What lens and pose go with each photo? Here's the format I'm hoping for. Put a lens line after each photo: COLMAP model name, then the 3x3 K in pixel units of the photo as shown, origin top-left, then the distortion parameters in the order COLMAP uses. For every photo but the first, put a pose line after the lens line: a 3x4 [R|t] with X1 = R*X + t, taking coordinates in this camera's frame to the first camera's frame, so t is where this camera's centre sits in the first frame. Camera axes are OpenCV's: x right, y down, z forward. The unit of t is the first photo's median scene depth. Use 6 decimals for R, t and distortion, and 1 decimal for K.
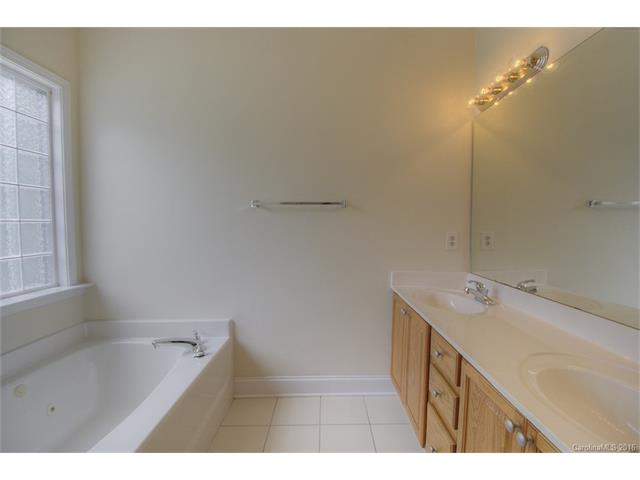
lens RADIAL K [[288.7, 0, 320.0], [0, 288.7, 240.0], [0, 0, 1]] dist [-0.002207, -0.000560]
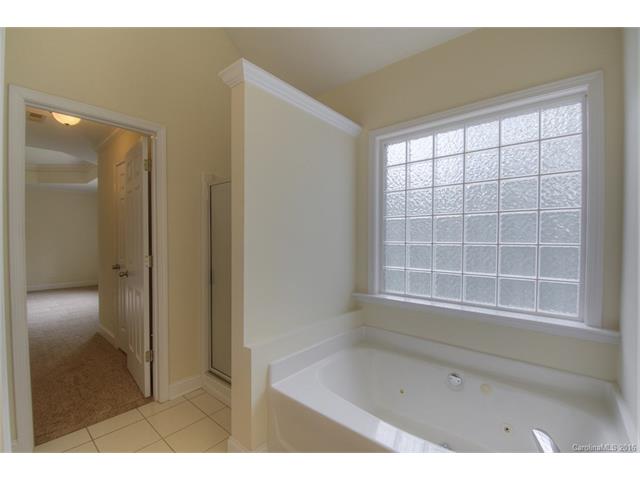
lens RADIAL K [[288.7, 0, 320.0], [0, 288.7, 240.0], [0, 0, 1]] dist [-0.002207, -0.000560]
pose [[-0.646599, 0.024578, -0.762434, 0.240274], [-0.025108, 0.998254, 0.053474, -0.111134], [0.762417, 0.053720, -0.644852, 1.009711]]
